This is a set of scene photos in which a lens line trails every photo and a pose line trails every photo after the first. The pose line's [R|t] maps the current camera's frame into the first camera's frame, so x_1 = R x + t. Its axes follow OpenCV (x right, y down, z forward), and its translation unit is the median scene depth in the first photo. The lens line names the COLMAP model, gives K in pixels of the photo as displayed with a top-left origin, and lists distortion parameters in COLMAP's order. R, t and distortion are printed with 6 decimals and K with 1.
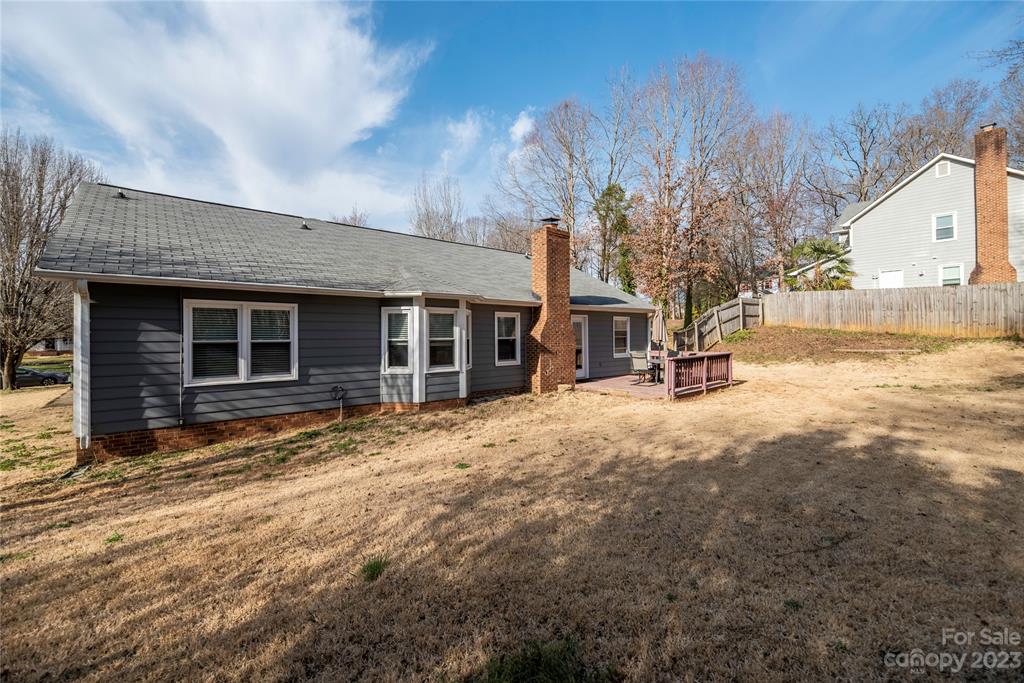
lens RADIAL K [[422.3, 0, 512.0], [0, 422.3, 341.5], [0, 0, 1]] dist [-0.002736, -0.000388]
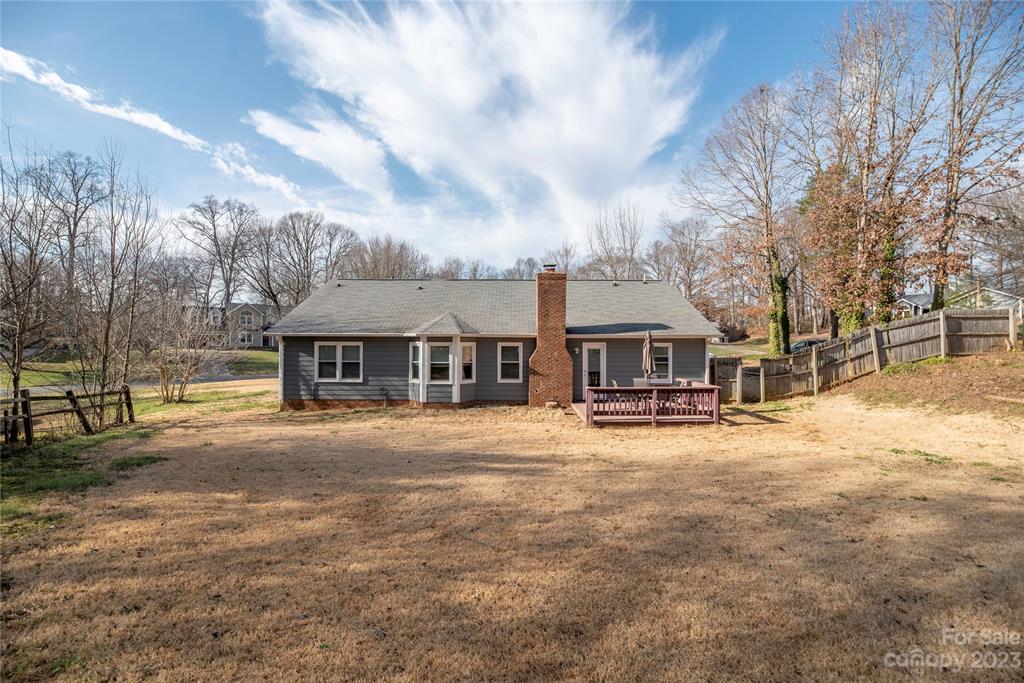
lens RADIAL K [[410.9, 0, 499.4], [0, 410.9, 342.9], [0, 0, 1]] dist [-0.000489, -0.000047]
pose [[0.749907, 0.011269, -0.661448, 0.891771], [-0.017356, 0.999846, -0.002643, -0.069997], [0.661316, 0.013462, 0.749987, 0.026414]]
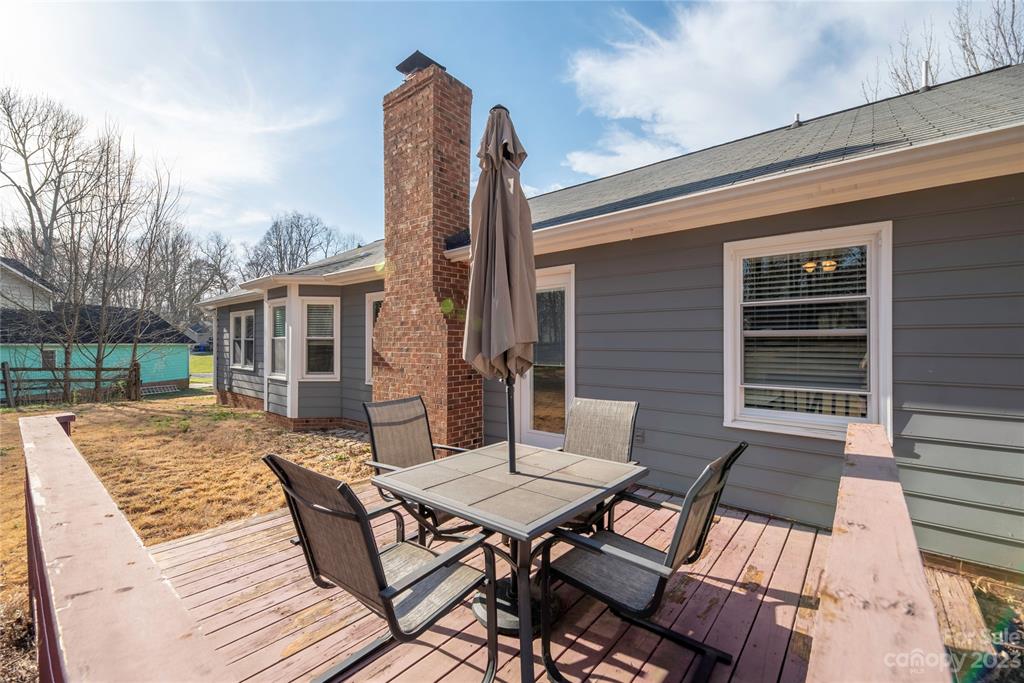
lens RADIAL K [[416.8, 0, 512.0], [0, 416.8, 341.5], [0, 0, 1]] dist [-0.003133, -0.000619]
pose [[0.162298, 0.004051, -0.986733, 0.623057], [-0.018076, 0.999836, 0.001131, -0.006431], [0.986576, 0.017652, 0.162345, 1.194782]]
